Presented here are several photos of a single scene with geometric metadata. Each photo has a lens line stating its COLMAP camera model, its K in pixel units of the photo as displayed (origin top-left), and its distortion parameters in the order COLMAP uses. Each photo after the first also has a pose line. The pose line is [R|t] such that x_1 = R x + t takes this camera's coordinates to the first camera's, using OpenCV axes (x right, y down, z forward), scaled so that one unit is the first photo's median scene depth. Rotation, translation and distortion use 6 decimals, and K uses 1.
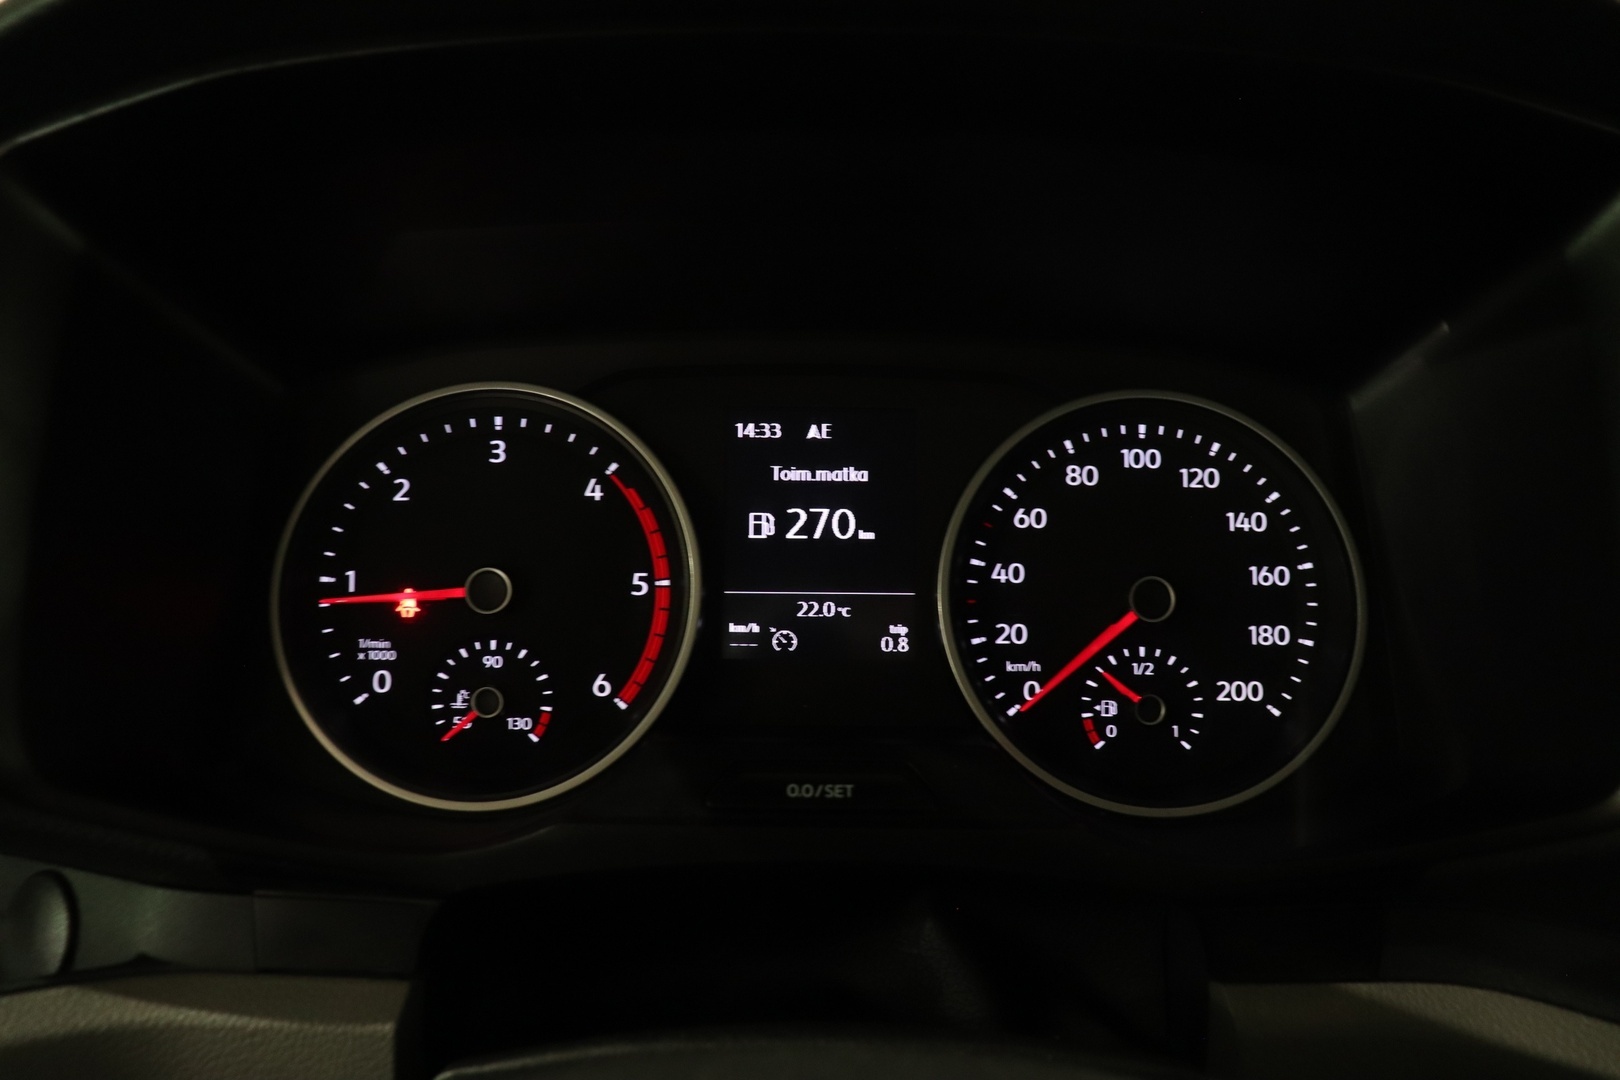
lens RADIAL K [[1331.9, 0, 824.6], [0, 1331.9, 542.8], [0, 0, 1]] dist [-0.176181, 0.165171]
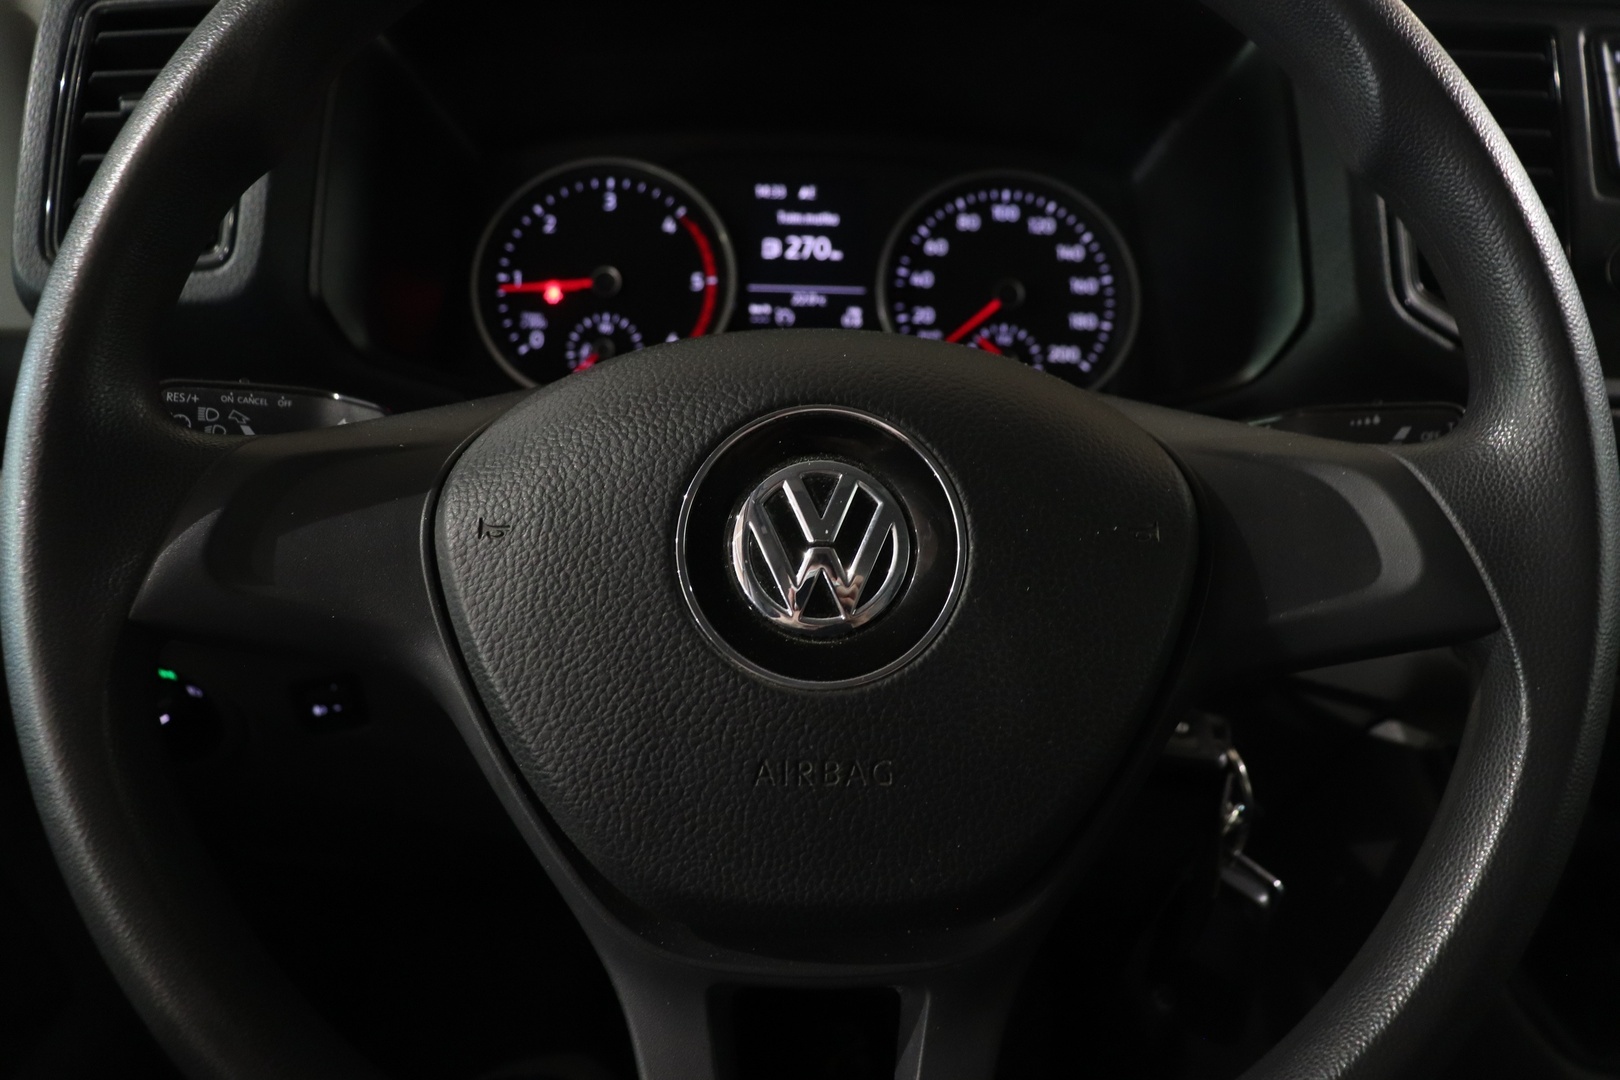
lens RADIAL K [[1331.9, 0, 824.6], [0, 1331.9, 542.8], [0, 0, 1]] dist [-0.176181, 0.165171]
pose [[0.999783, 0.012425, 0.016691, -0.004940], [-0.013251, 0.998644, 0.050352, 0.267819], [-0.016043, -0.050563, 0.998592, -0.644422]]
